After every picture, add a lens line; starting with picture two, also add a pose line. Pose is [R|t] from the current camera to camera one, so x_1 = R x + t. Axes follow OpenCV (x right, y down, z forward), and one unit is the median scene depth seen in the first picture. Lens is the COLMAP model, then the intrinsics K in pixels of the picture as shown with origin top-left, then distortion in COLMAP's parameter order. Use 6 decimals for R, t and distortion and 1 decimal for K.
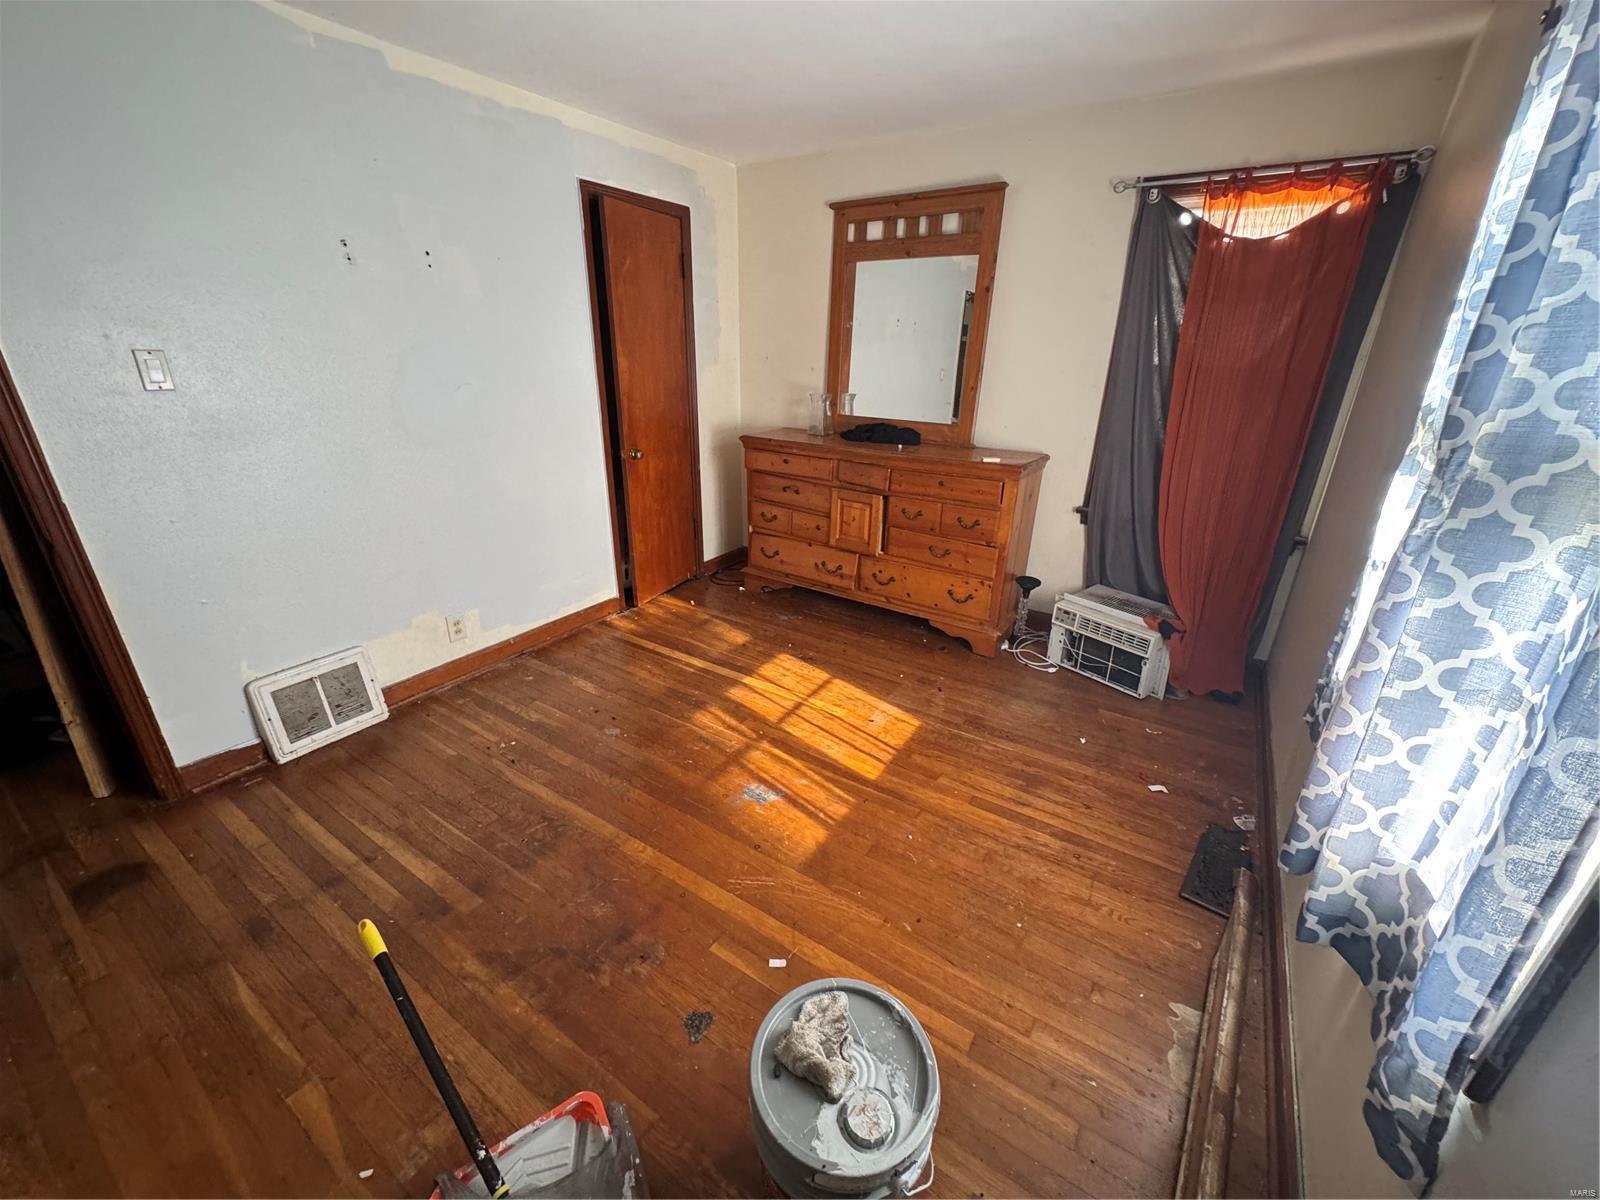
lens RADIAL K [[635.2, 0, 800.6], [0, 635.2, 598.6], [0, 0, 1]] dist [-0.001036, -0.000420]
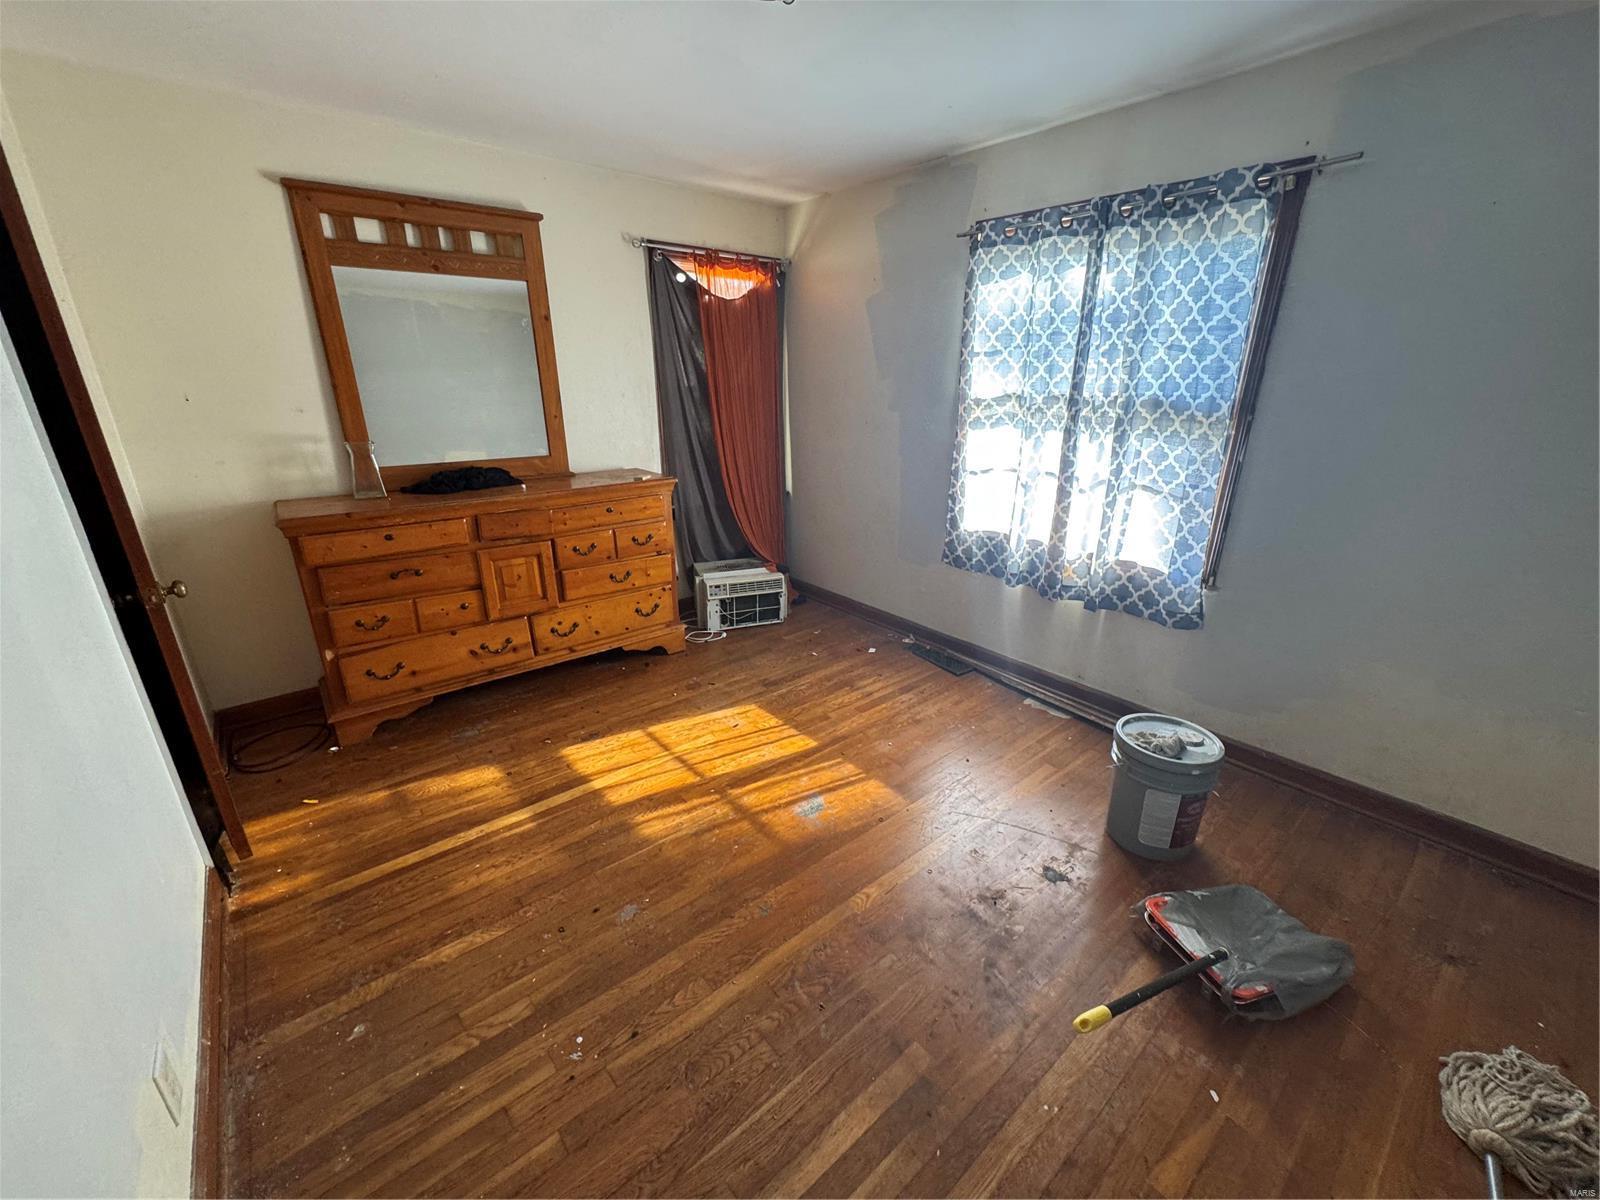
lens RADIAL K [[635.2, 0, 799.1], [0, 635.2, 598.6], [0, 0, 1]] dist [-0.001036, -0.000420]
pose [[0.295993, -0.331611, 0.895780, -0.654949], [0.359003, 0.907667, 0.217386, -0.170691], [-0.885158, 0.257243, 0.387713, 0.396005]]
